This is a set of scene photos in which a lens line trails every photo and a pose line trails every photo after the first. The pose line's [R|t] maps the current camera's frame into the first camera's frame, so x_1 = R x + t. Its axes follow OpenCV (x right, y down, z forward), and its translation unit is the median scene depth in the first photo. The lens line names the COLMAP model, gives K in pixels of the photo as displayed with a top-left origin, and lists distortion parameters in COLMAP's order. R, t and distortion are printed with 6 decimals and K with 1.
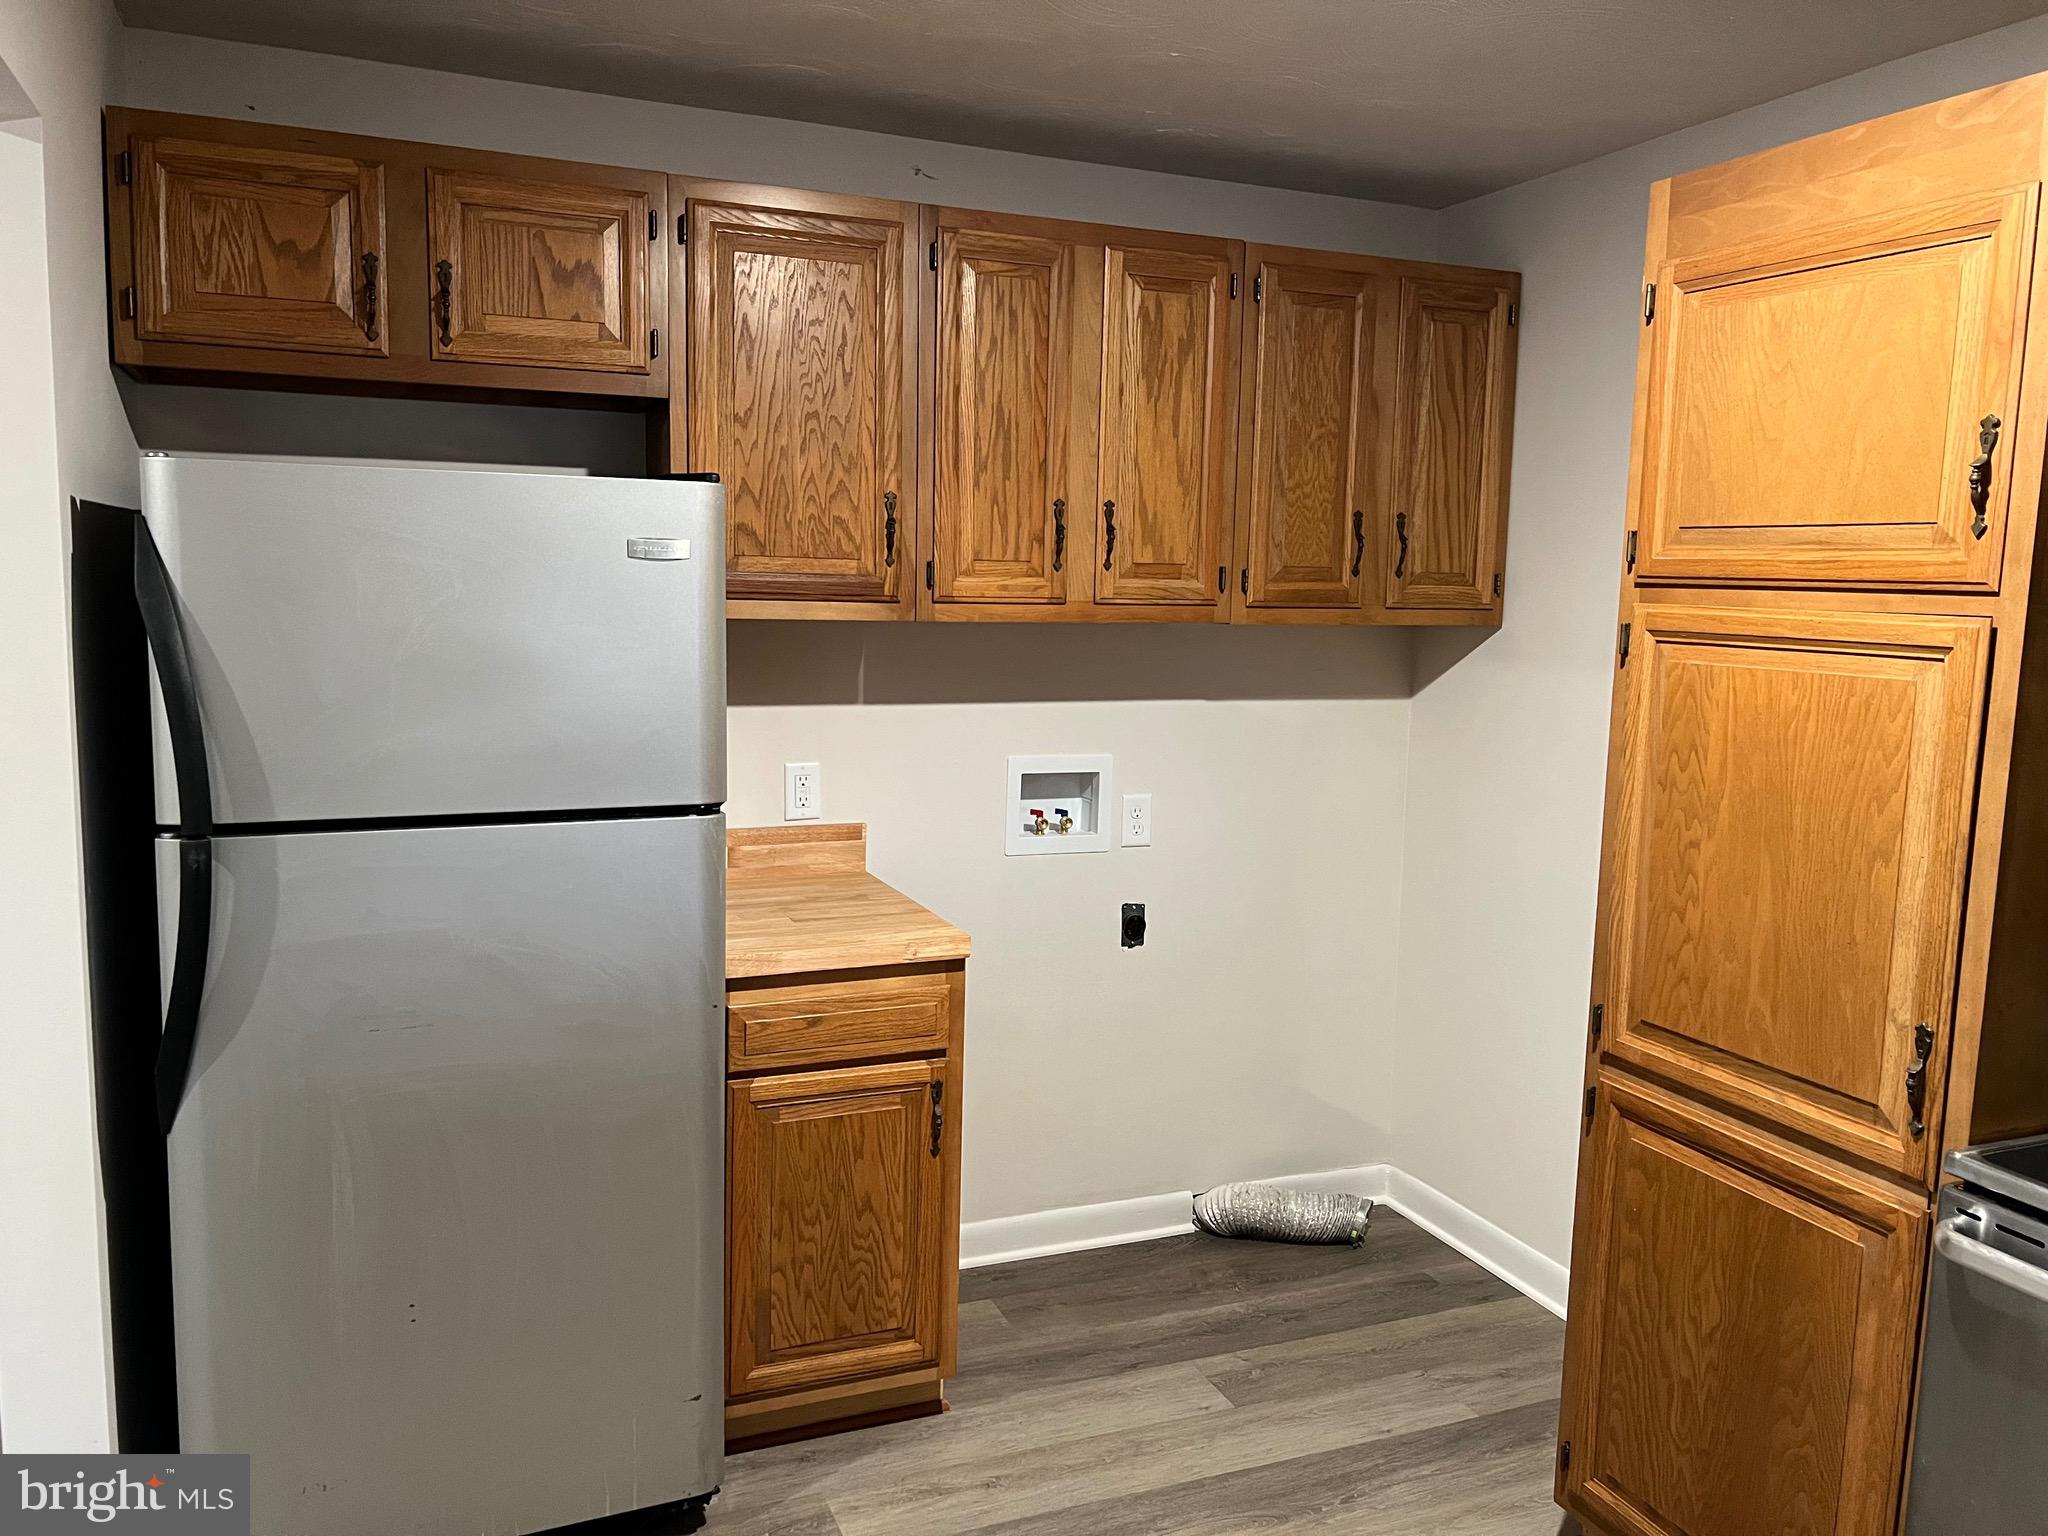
lens RADIAL K [[1560.7, 0, 1023.3], [0, 1560.7, 764.5], [0, 0, 1]] dist [0.033248, -0.041296]
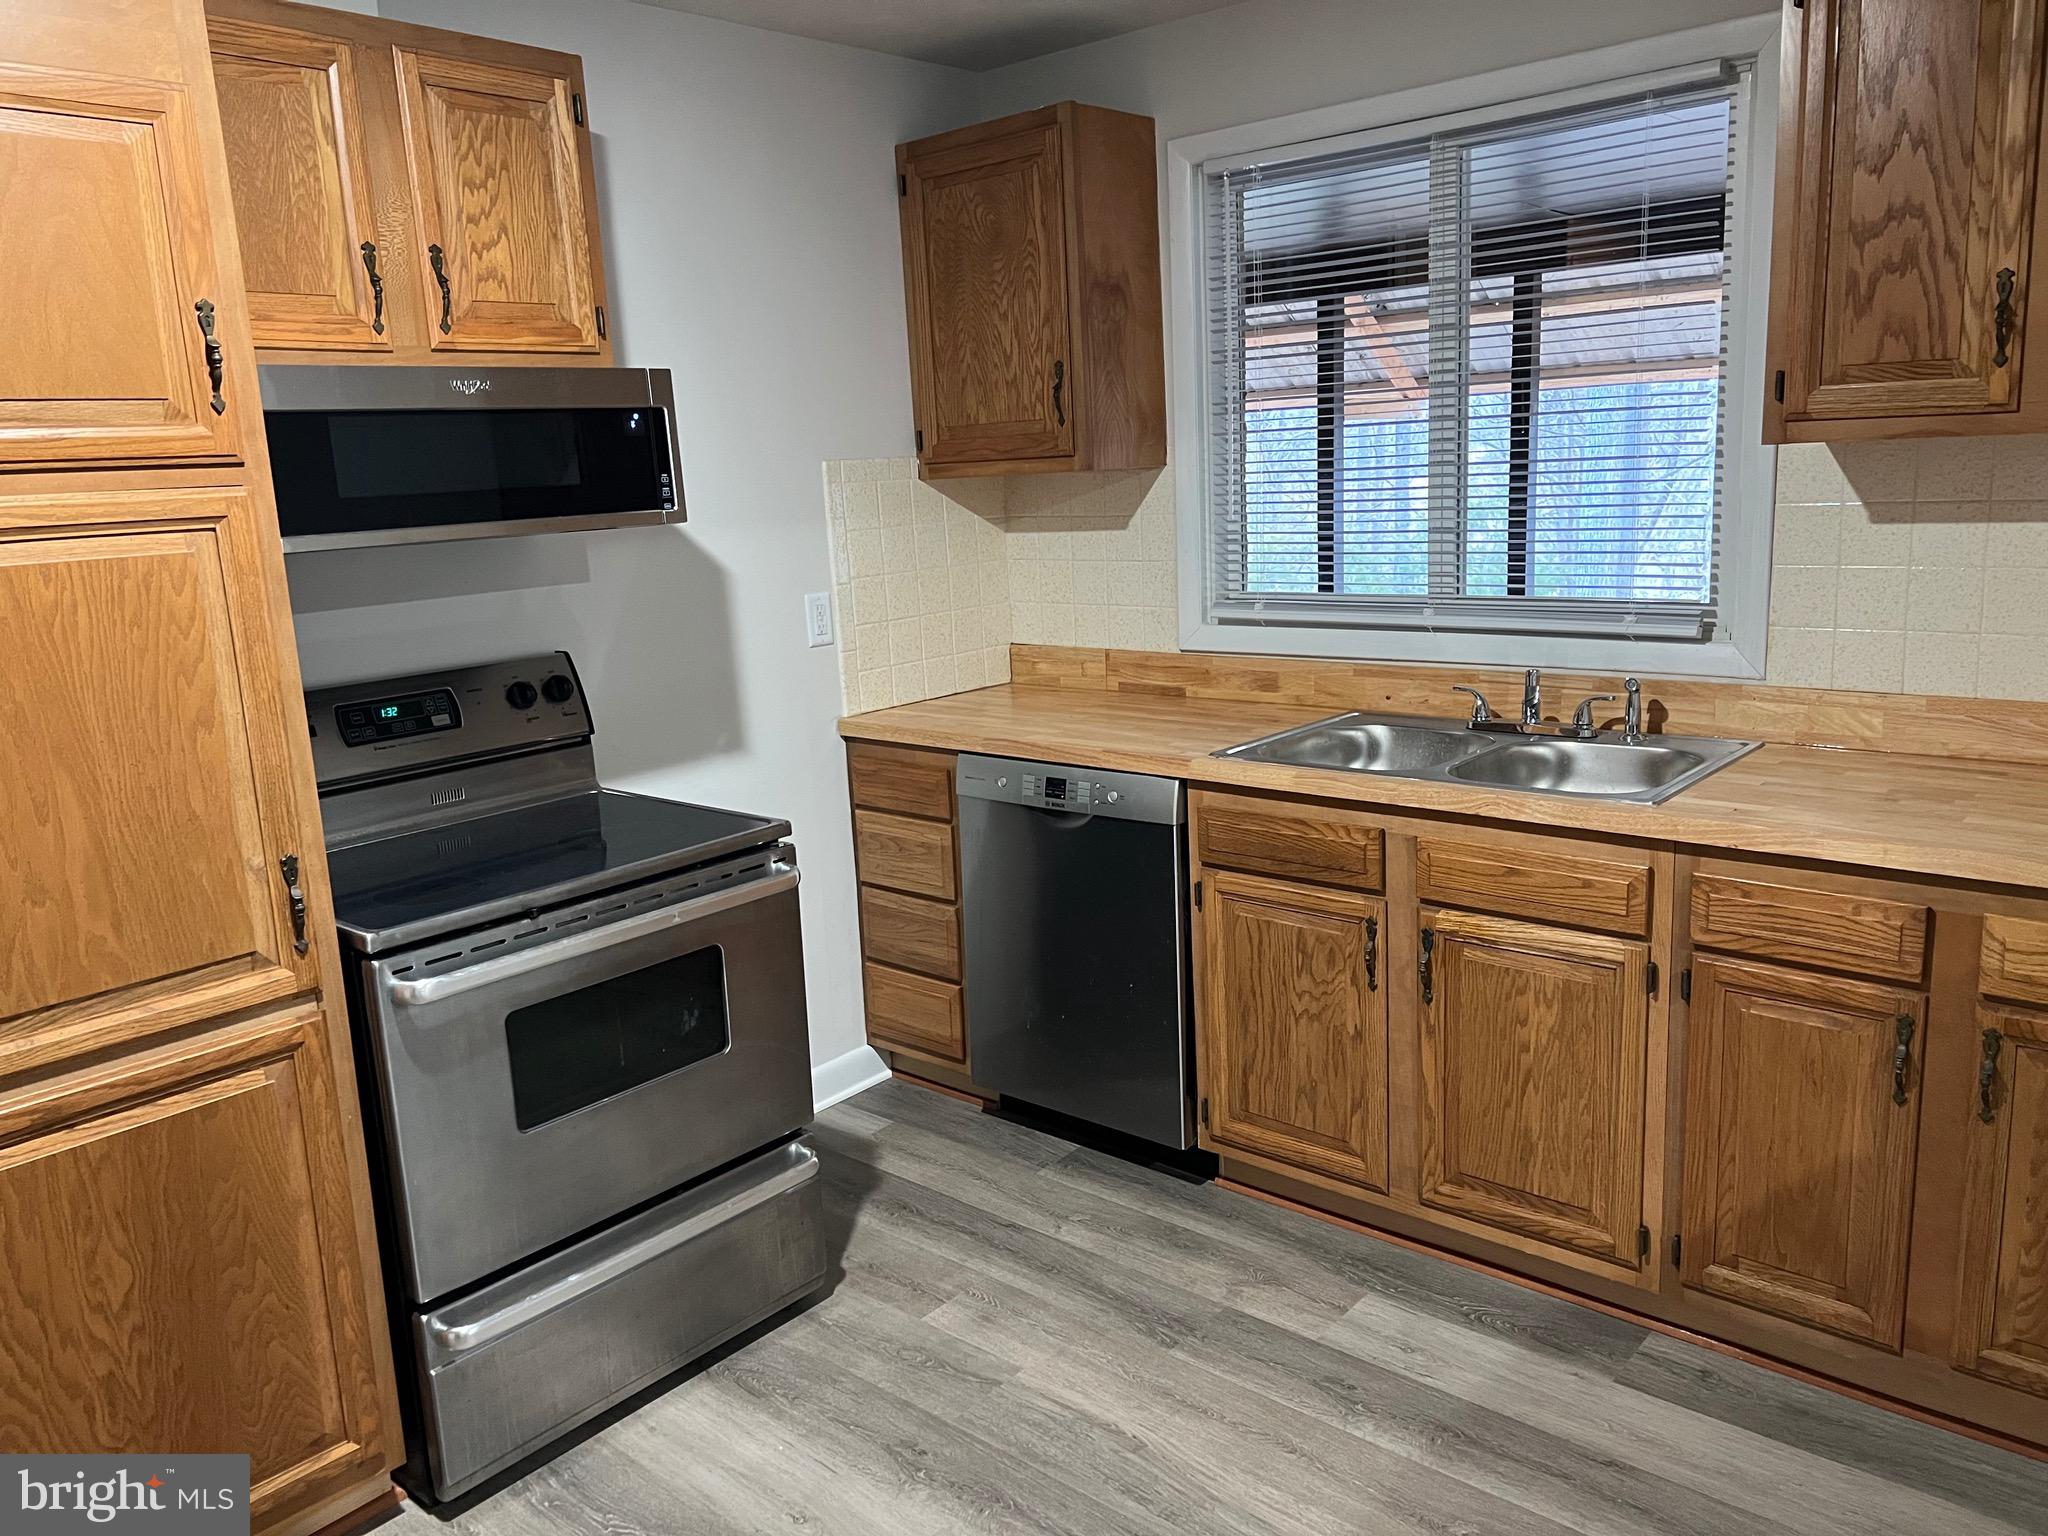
lens RADIAL K [[1560.7, 0, 1022.5], [0, 1560.7, 767.8], [0, 0, 1]] dist [0.033248, -0.041296]
pose [[-0.449143, -0.182873, 0.874544, -0.605164], [0.143805, 0.951271, 0.272771, -0.118871], [-0.881811, 0.248277, -0.400959, 0.938058]]
